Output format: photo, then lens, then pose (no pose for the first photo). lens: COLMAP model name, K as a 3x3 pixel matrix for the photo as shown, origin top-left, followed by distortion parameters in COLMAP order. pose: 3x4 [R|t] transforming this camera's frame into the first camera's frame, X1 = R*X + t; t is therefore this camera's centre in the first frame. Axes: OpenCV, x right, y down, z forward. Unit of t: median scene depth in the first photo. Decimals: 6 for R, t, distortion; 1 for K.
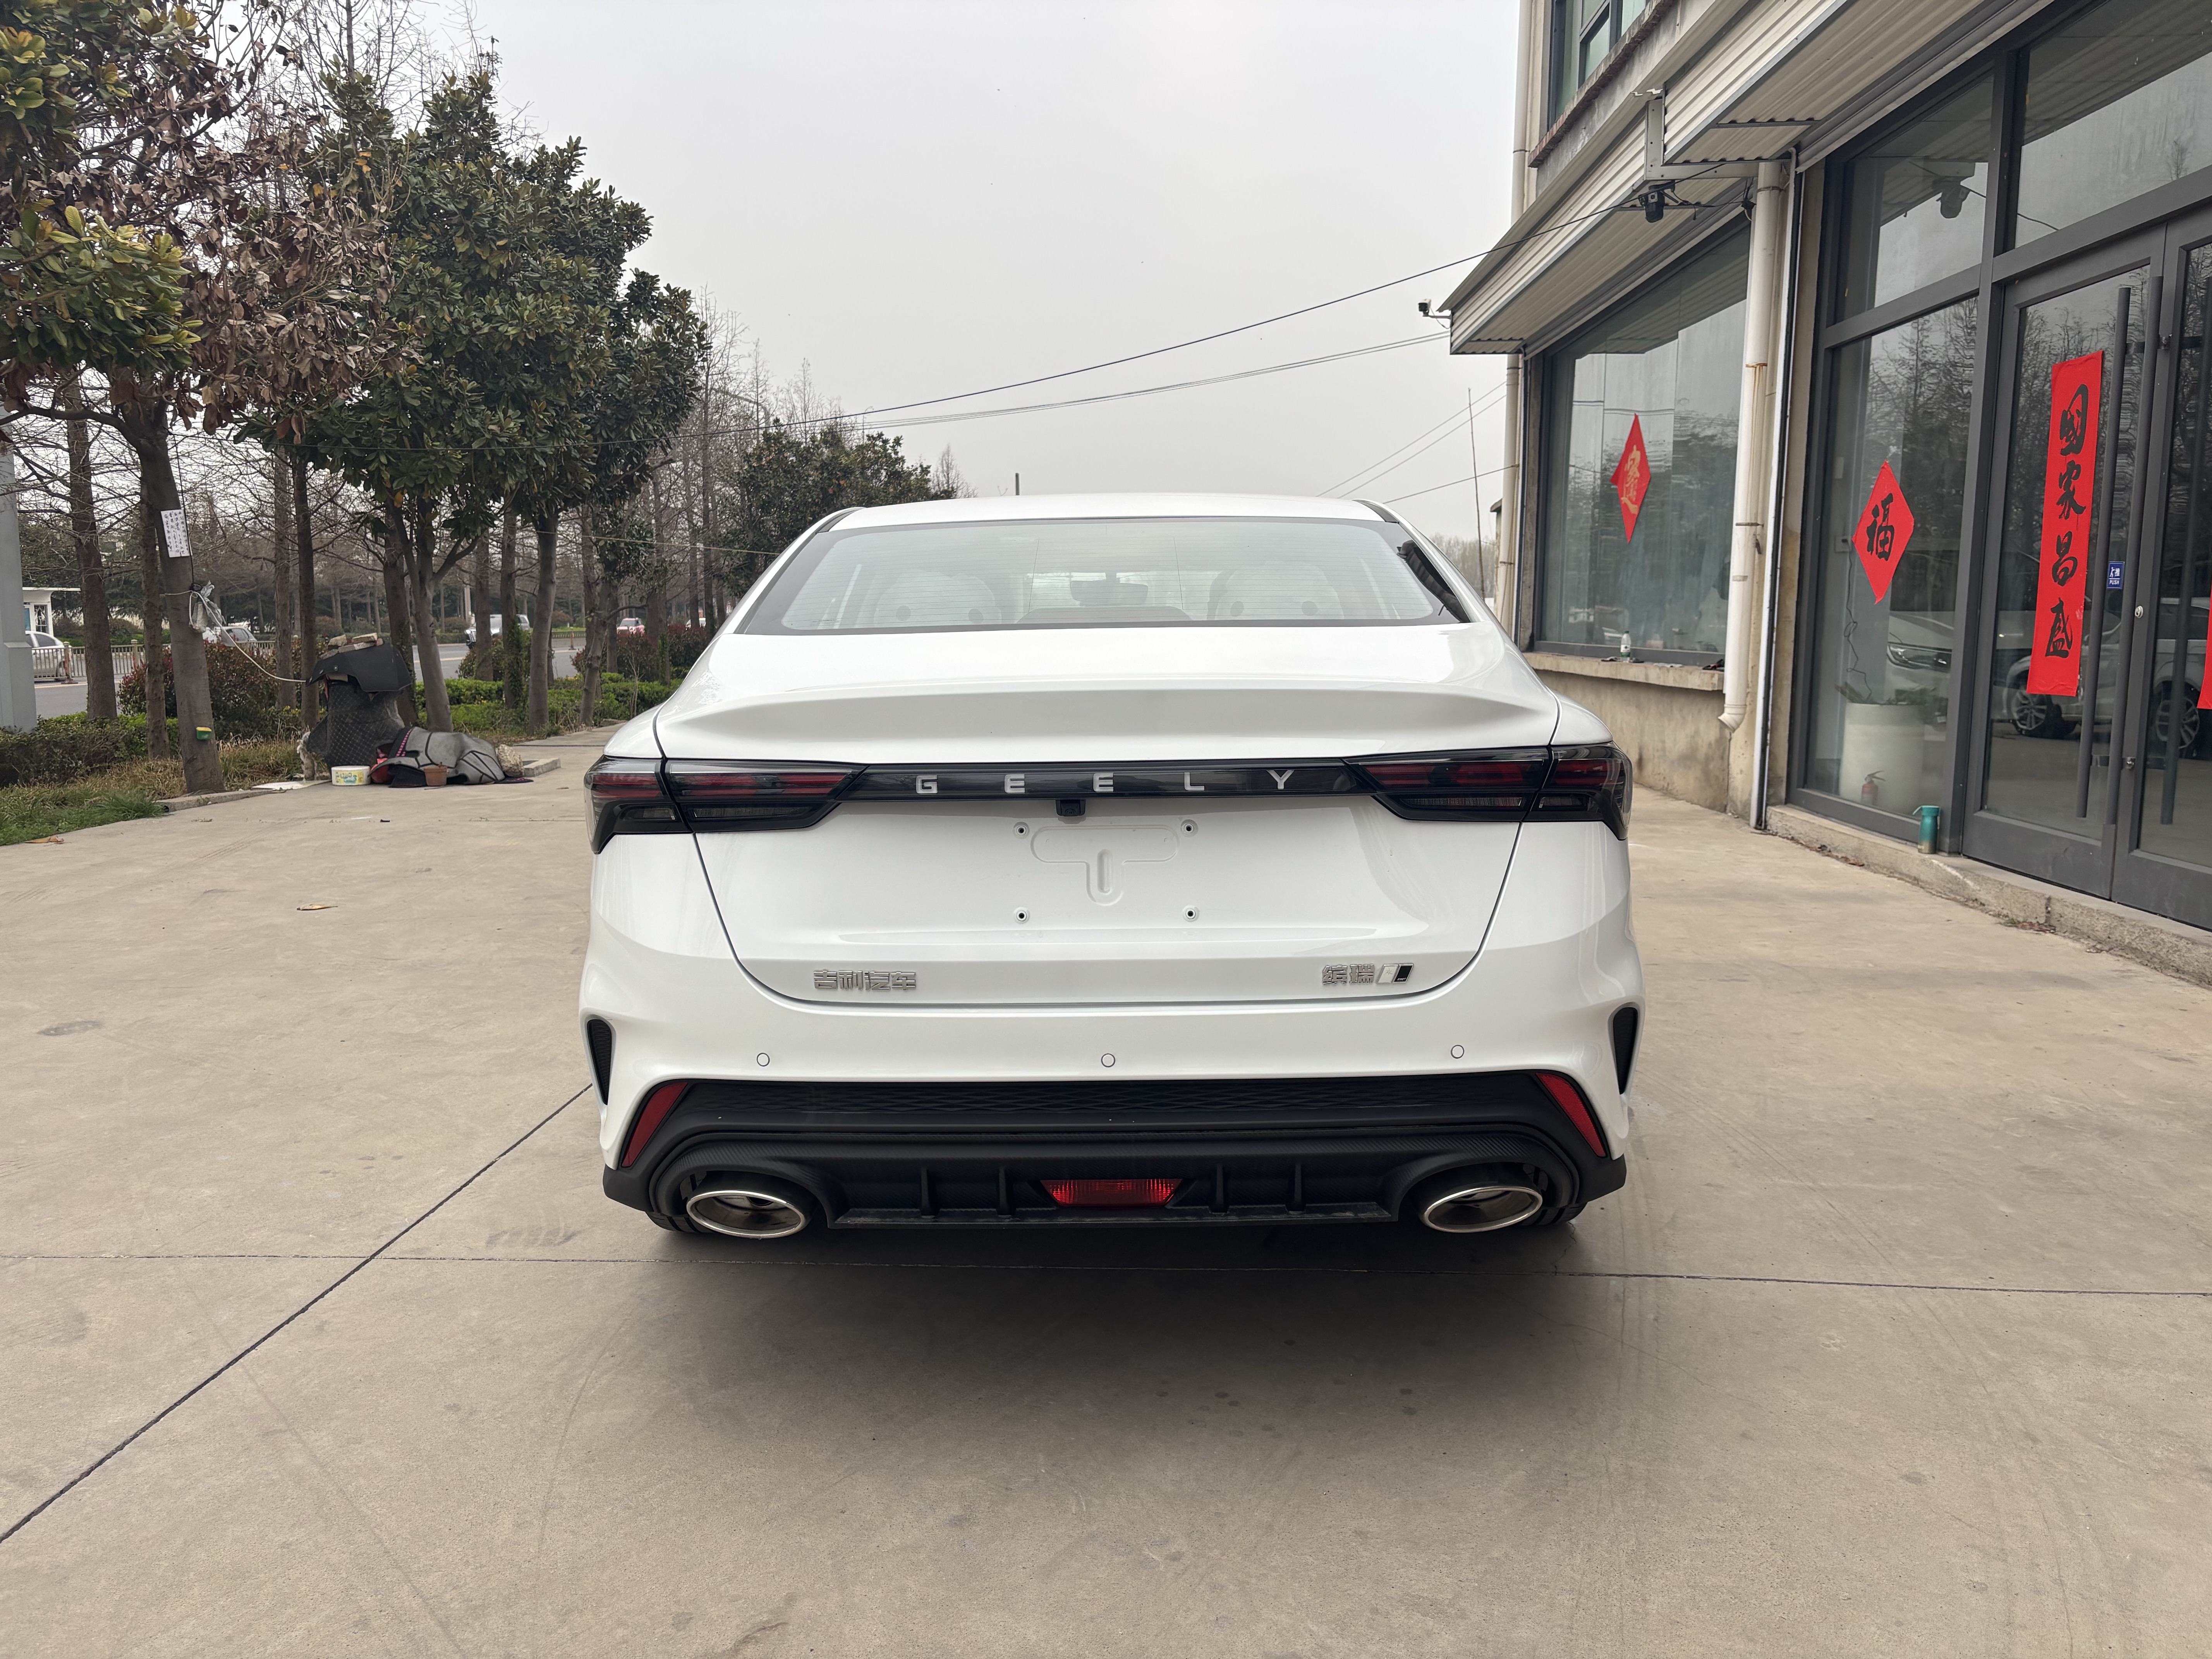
lens RADIAL K [[1674.3, 0, 1090.7], [0, 1674.3, 841.8], [0, 0, 1]] dist [0.027754, -0.012328]
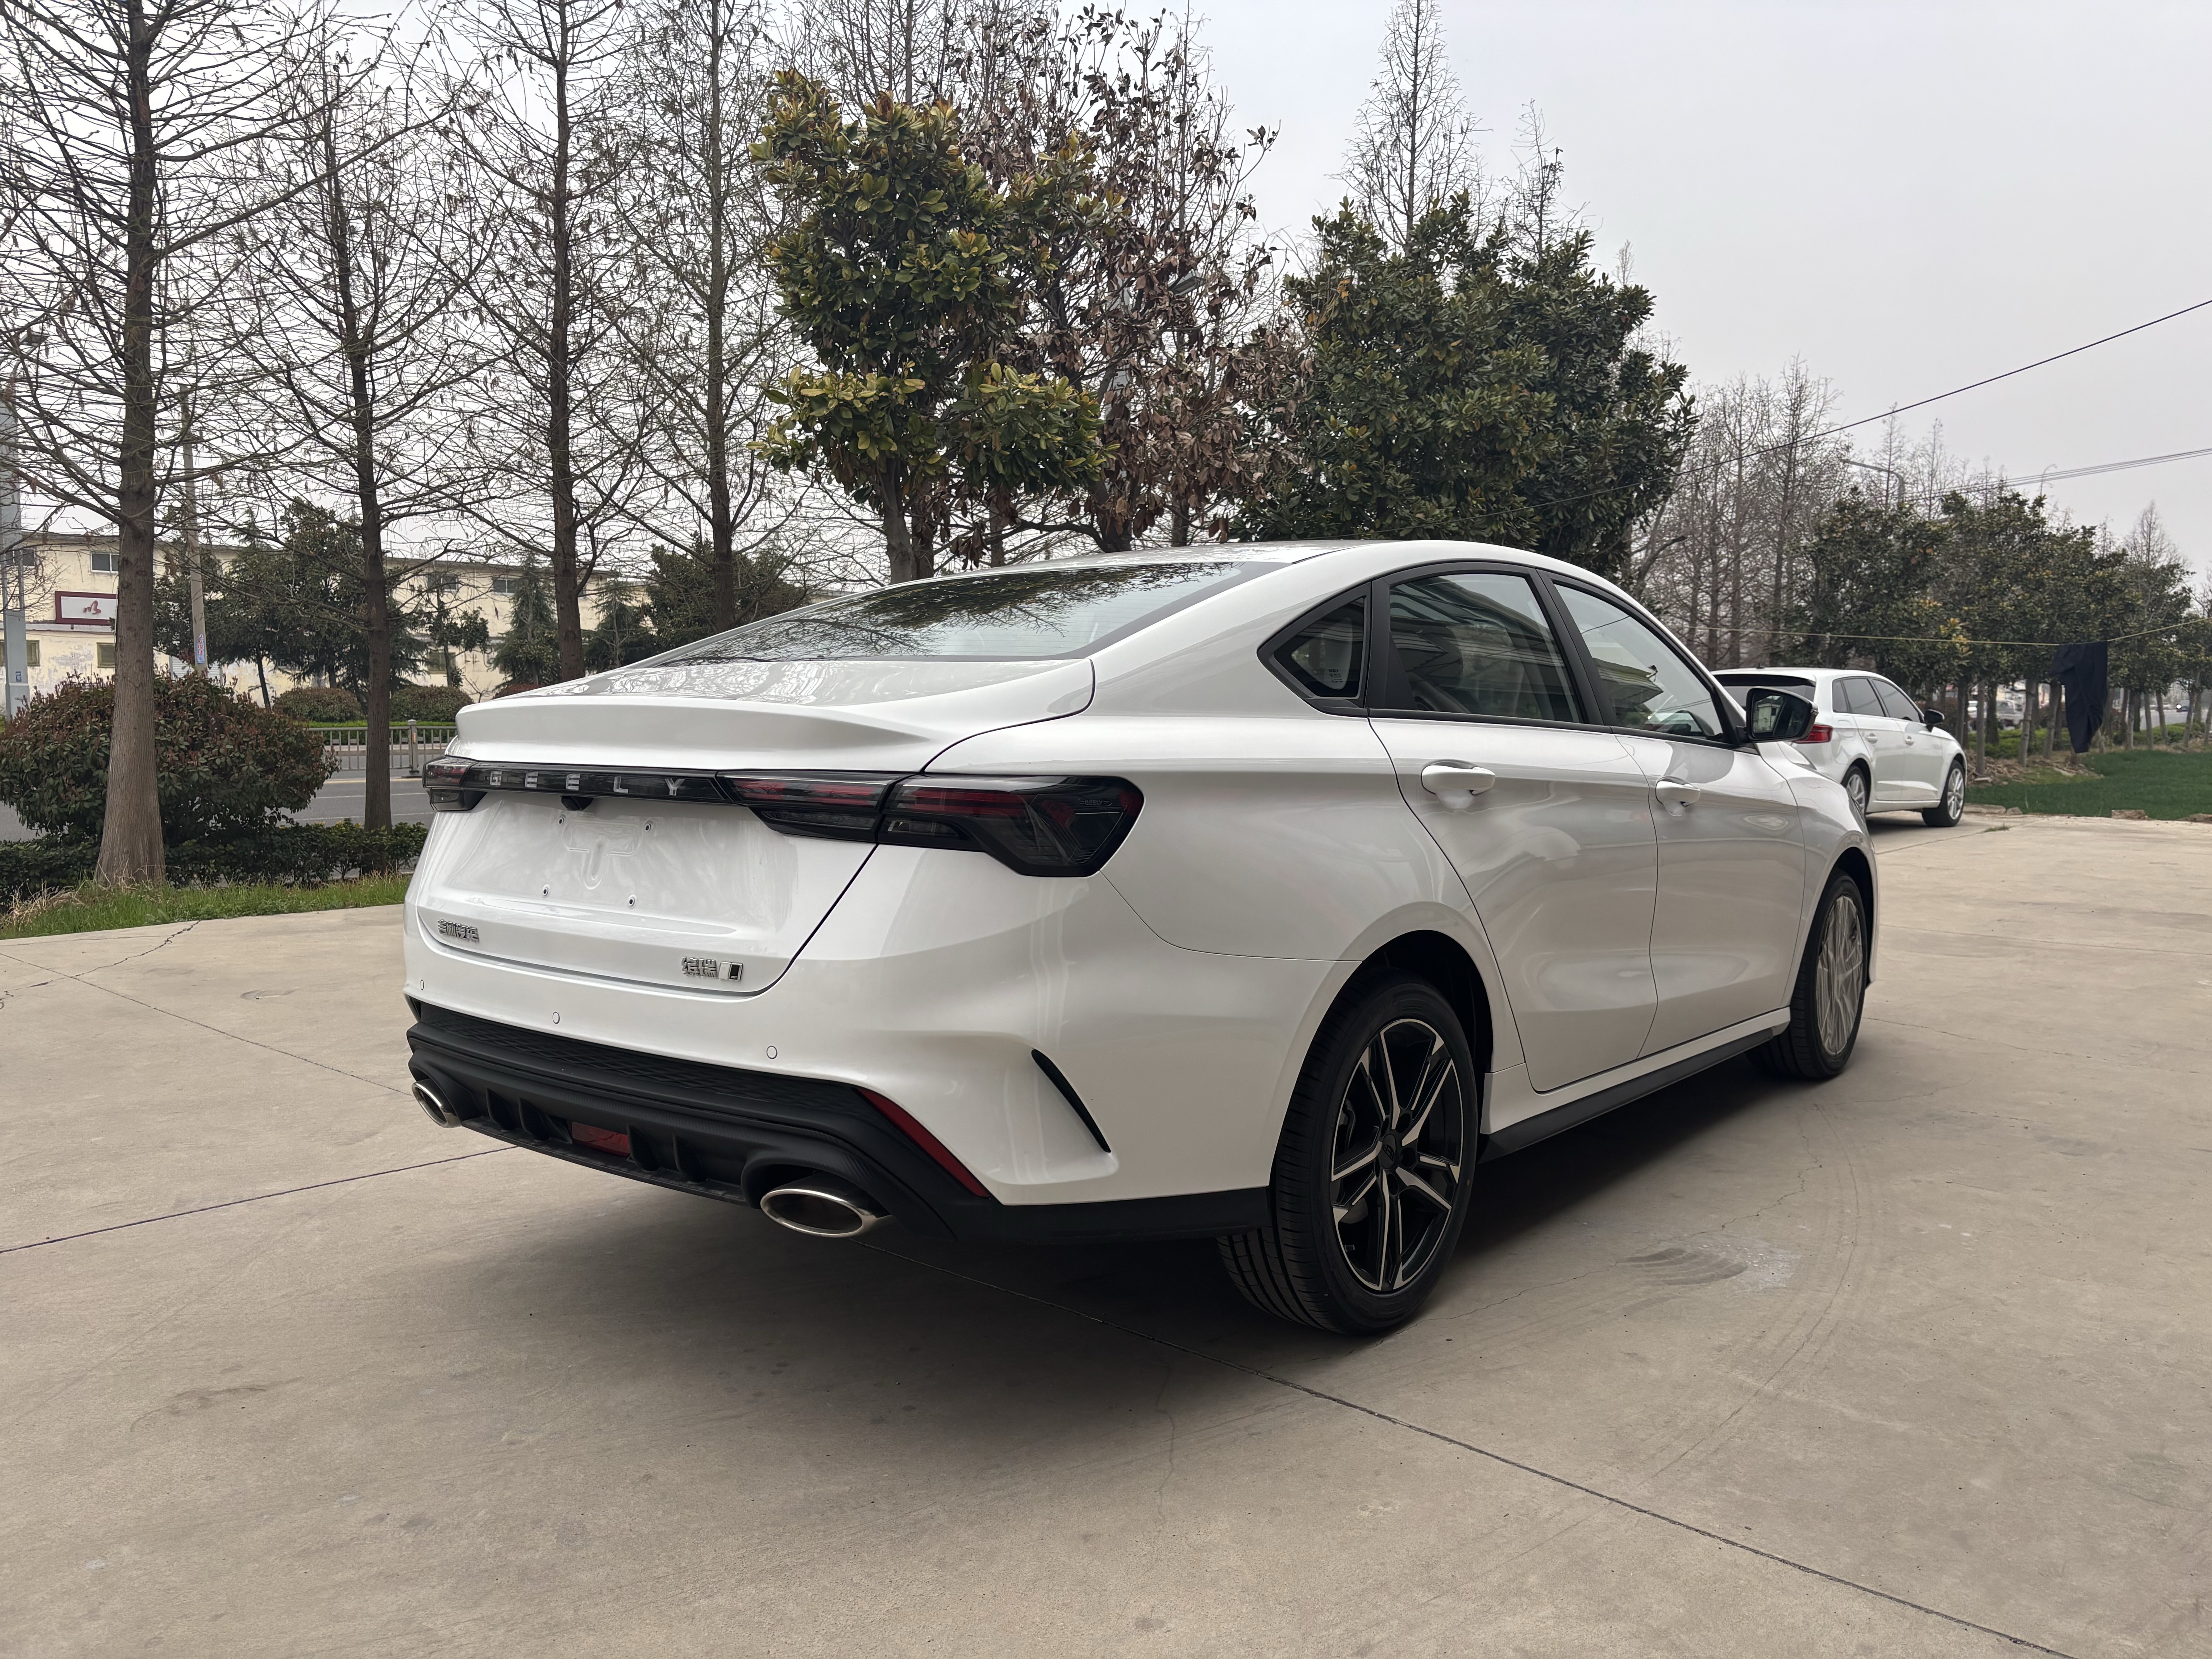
lens RADIAL K [[1674.3, 0, 1090.7], [0, 1674.3, 841.8], [0, 0, 1]] dist [0.027754, -0.012328]
pose [[0.784692, 0.063581, -0.616617, 0.624456], [-0.093824, 0.995448, -0.016755, -0.005065], [0.612744, 0.071001, 0.787085, 0.172952]]
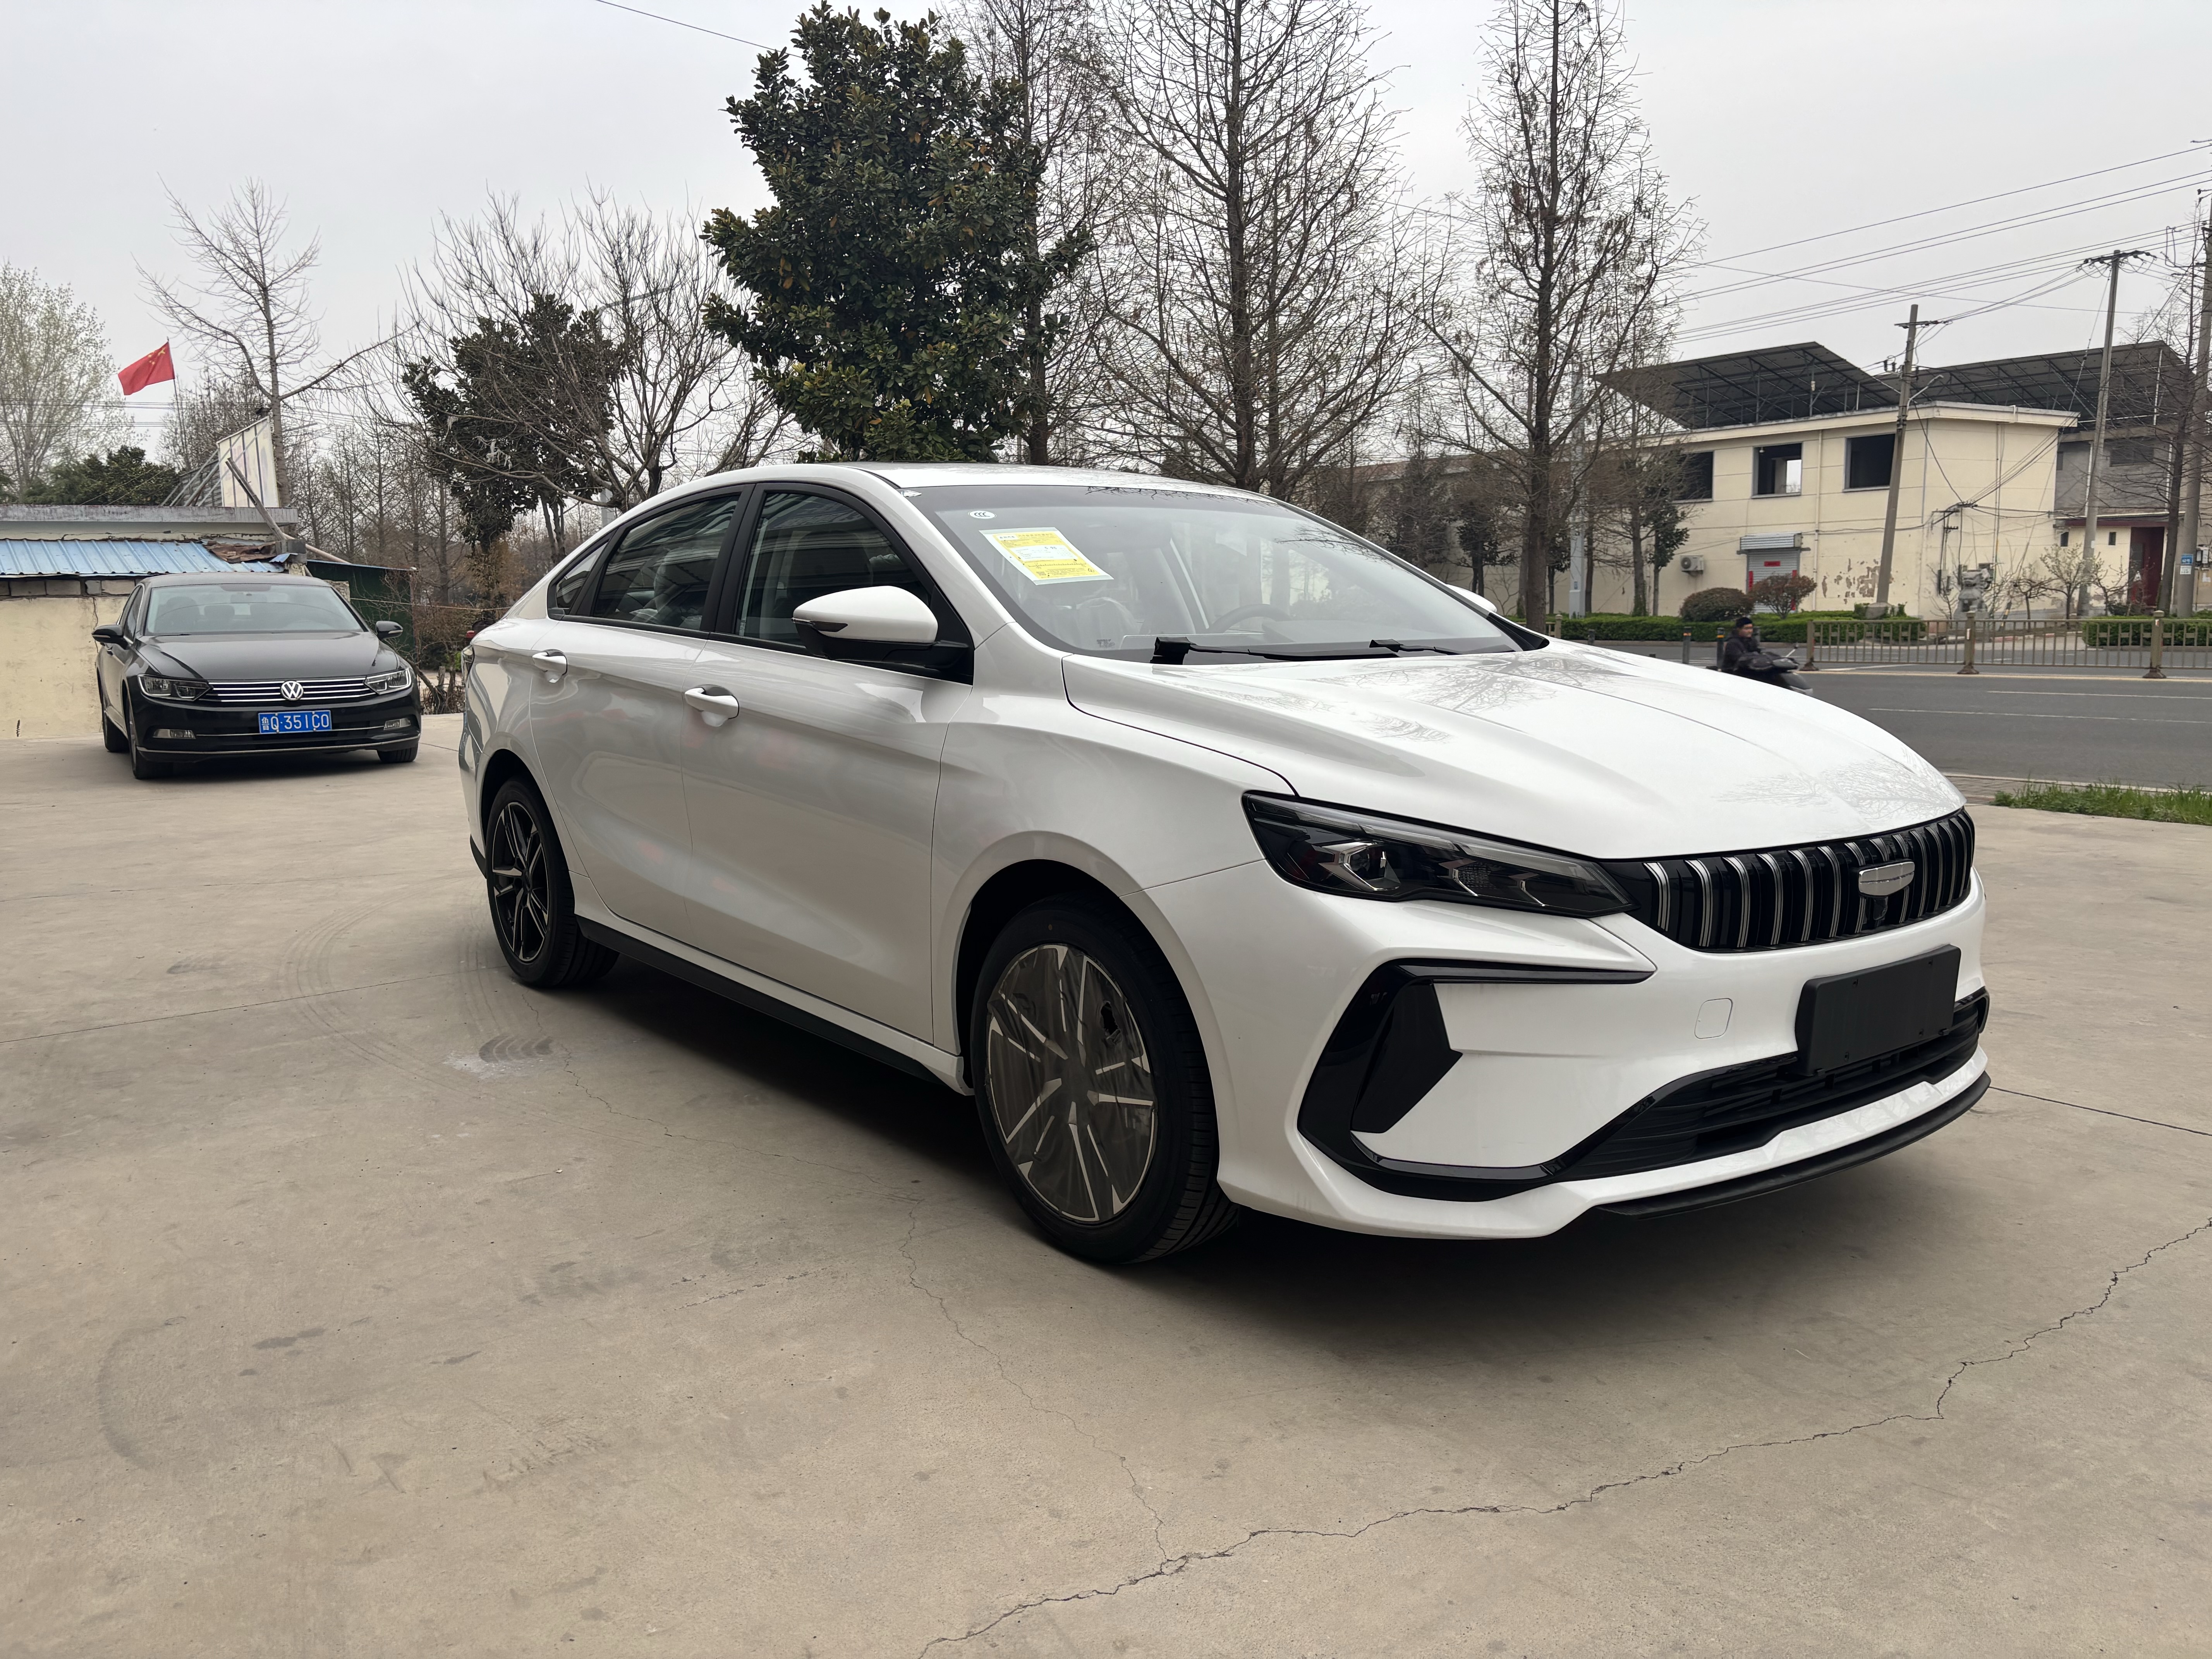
lens RADIAL K [[1674.3, 0, 1090.7], [0, 1674.3, 841.8], [0, 0, 1]] dist [0.027754, -0.012328]
pose [[-0.783924, 0.126629, -0.607807, 0.709086], [-0.050761, 0.962630, 0.266020, -0.288223], [0.618779, 0.239392, -0.748201, 2.184197]]
